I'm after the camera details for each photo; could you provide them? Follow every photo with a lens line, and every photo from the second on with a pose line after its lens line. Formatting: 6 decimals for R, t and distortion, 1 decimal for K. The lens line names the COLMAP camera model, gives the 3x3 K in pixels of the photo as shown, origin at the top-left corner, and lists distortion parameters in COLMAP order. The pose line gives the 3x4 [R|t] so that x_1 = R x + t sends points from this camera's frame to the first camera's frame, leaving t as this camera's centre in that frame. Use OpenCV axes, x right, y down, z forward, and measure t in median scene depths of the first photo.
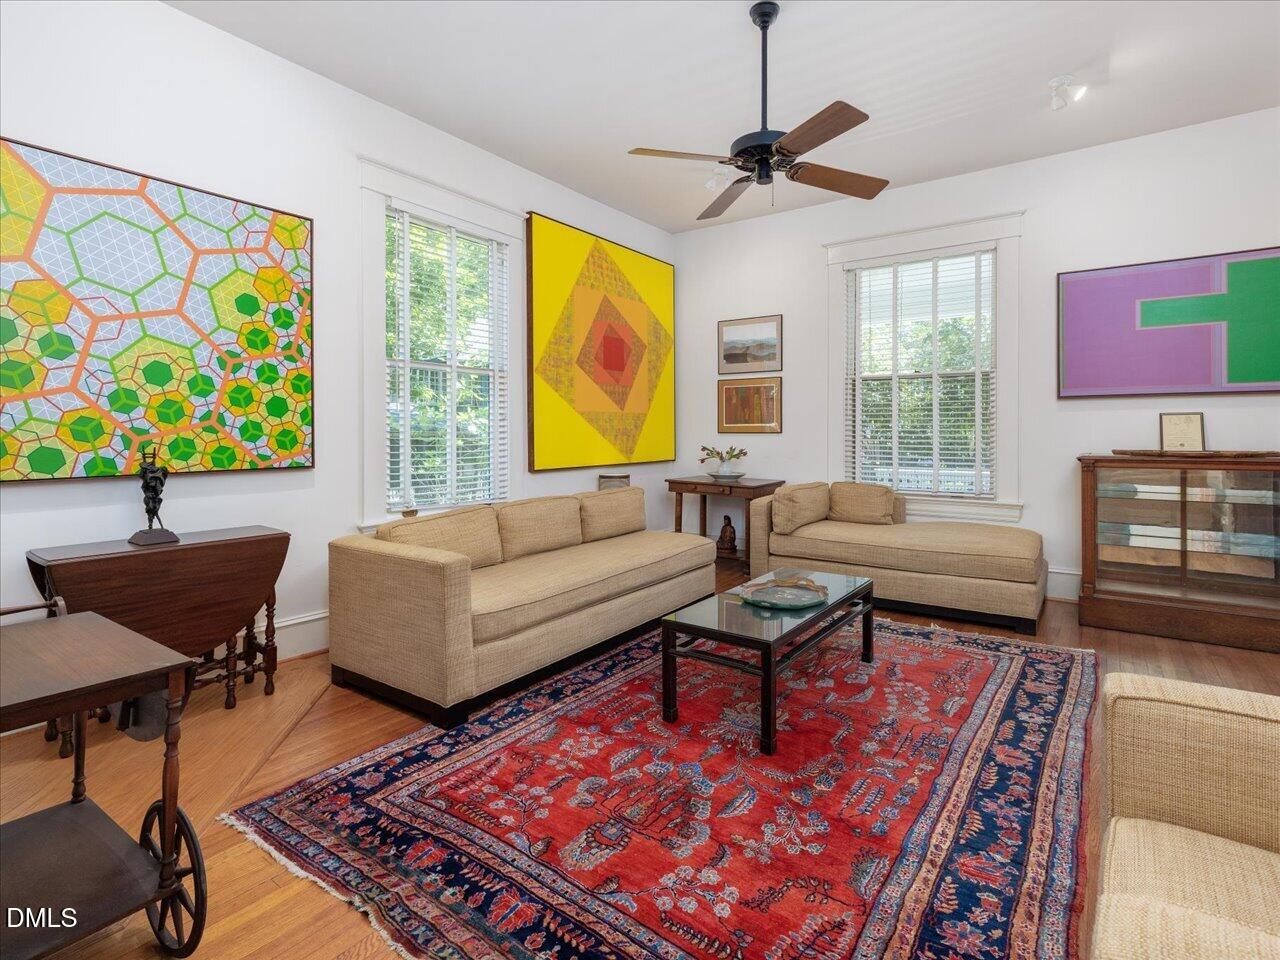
lens RADIAL K [[652.0, 0, 642.4], [0, 652.0, 431.3], [0, 0, 1]] dist [0.000935, -0.000083]
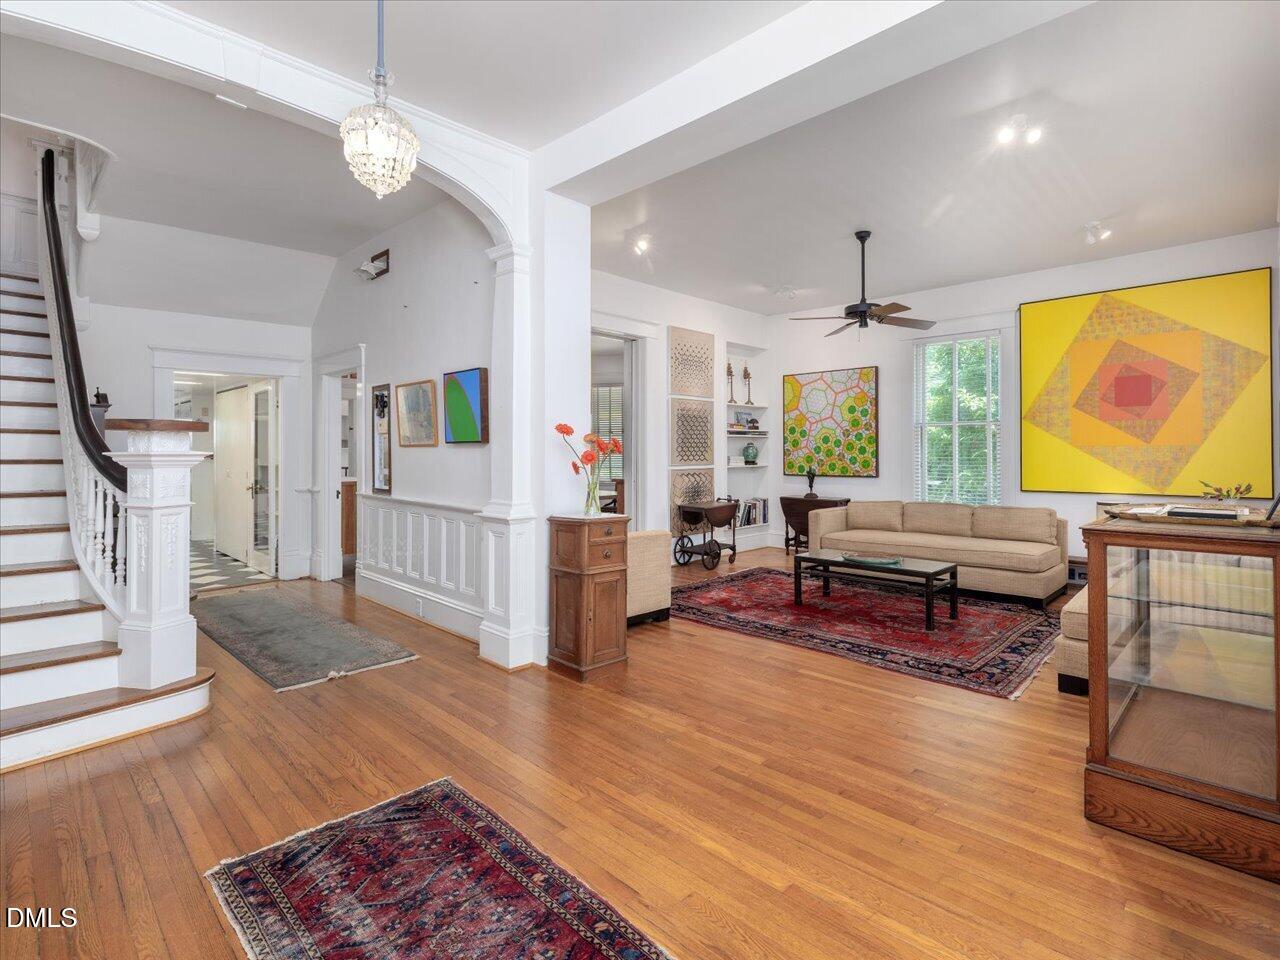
lens RADIAL K [[646.0, 0, 662.0], [0, 646.0, 448.6], [0, 0, 1]] dist [-0.000165, 0.000114]
pose [[-0.184605, -0.003382, -0.982807, 2.108685], [0.003650, 0.999985, -0.004126, -0.041154], [0.982806, -0.004348, -0.184590, 0.800170]]
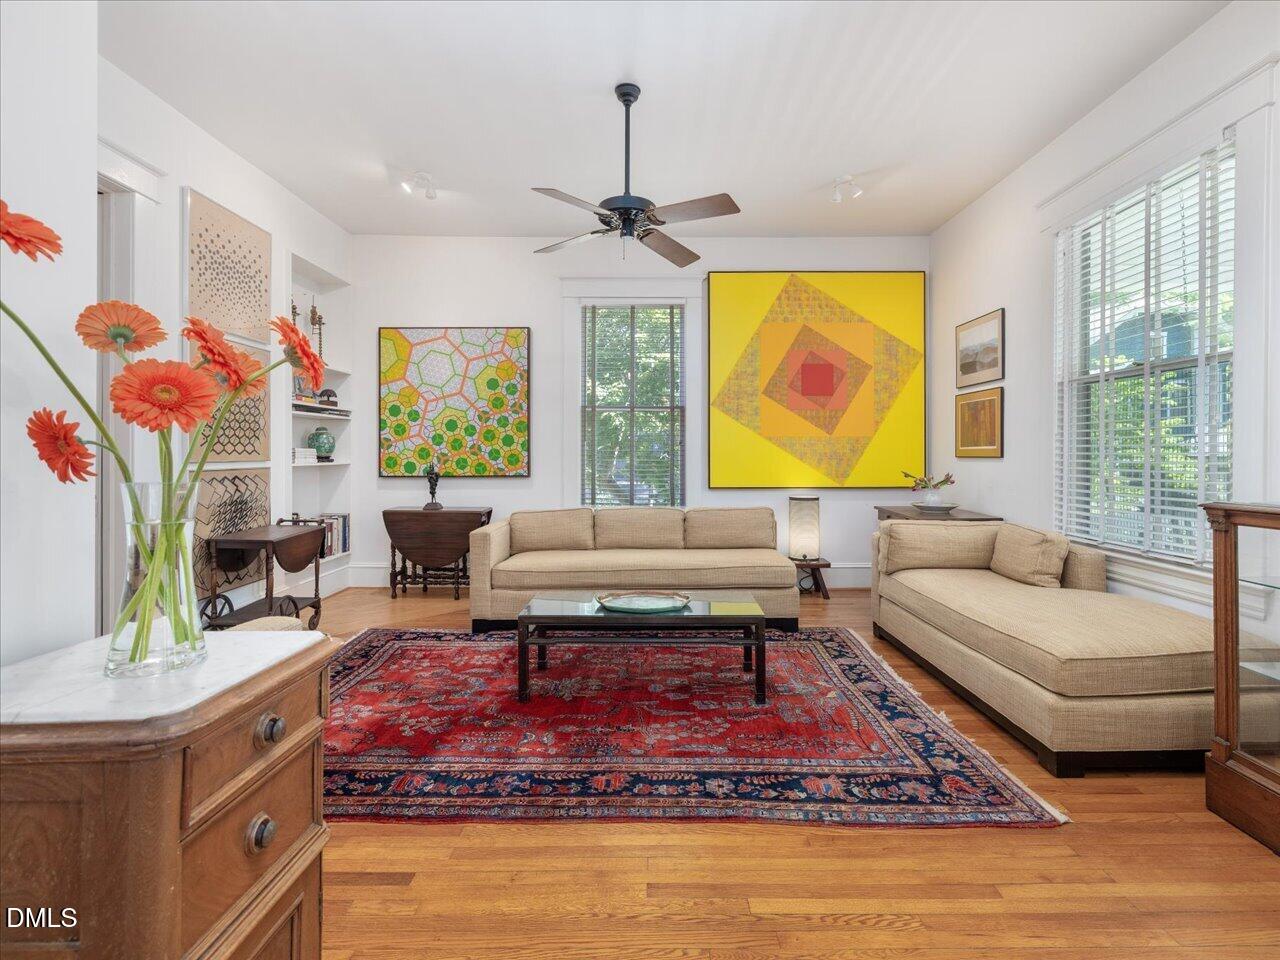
lens RADIAL K [[627.2, 0, 653.6], [0, 627.2, 453.3], [0, 0, 1]] dist [-0.001514, -0.000006]
pose [[0.560829, 0.000489, -0.827931, 1.160102], [-0.001404, 0.999999, -0.000360, -0.003896], [0.827930, 0.001364, 0.560829, 0.429129]]
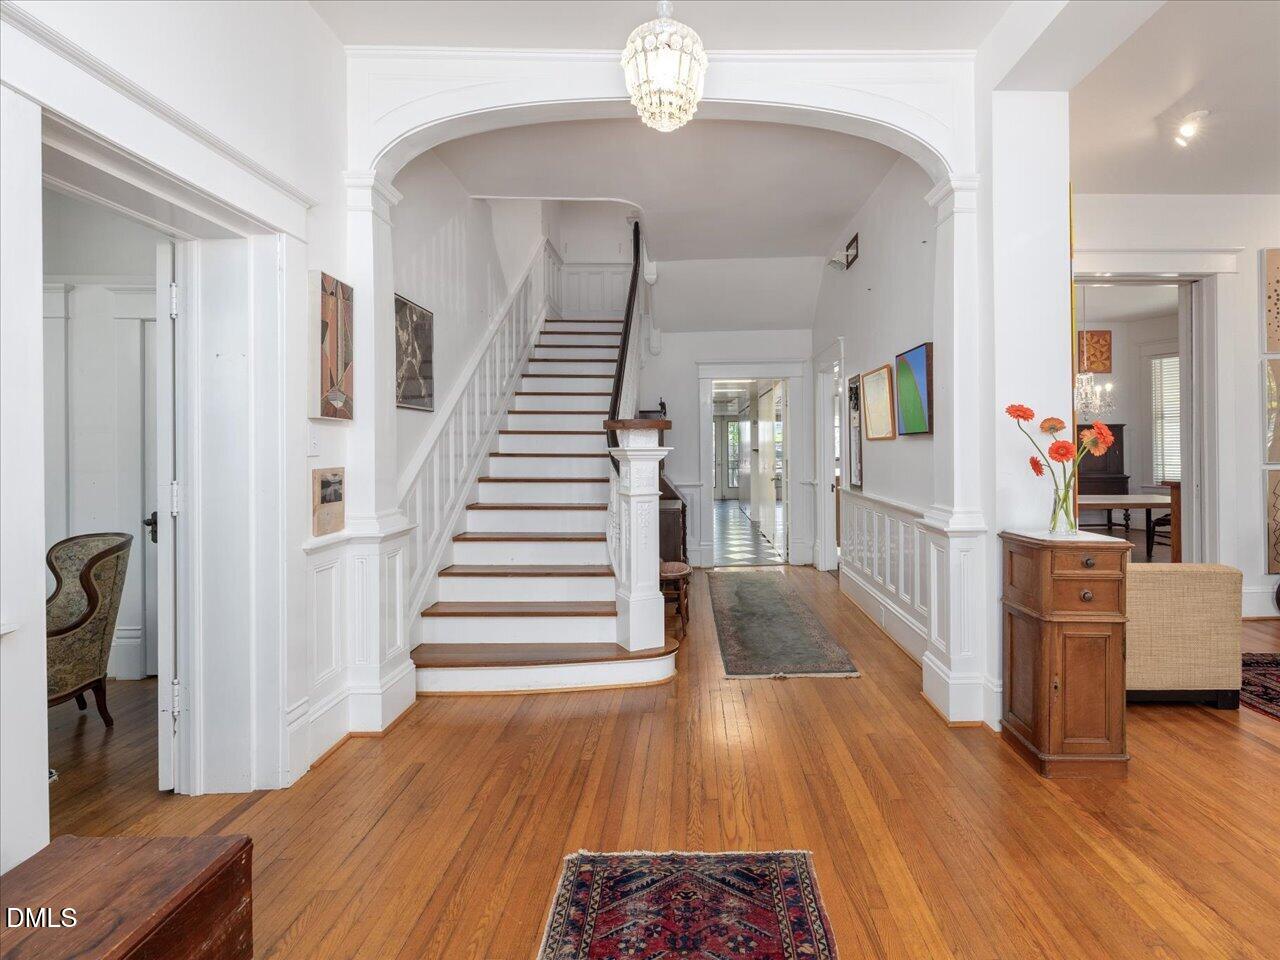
lens RADIAL K [[646.0, 0, 662.0], [0, 646.0, 448.6], [0, 0, 1]] dist [-0.000165, 0.000114]
pose [[-0.821767, 0.008415, -0.569761, 1.815592], [0.011587, 0.999931, -0.001944, -0.037182], [0.569706, -0.008199, -0.821808, 0.840560]]
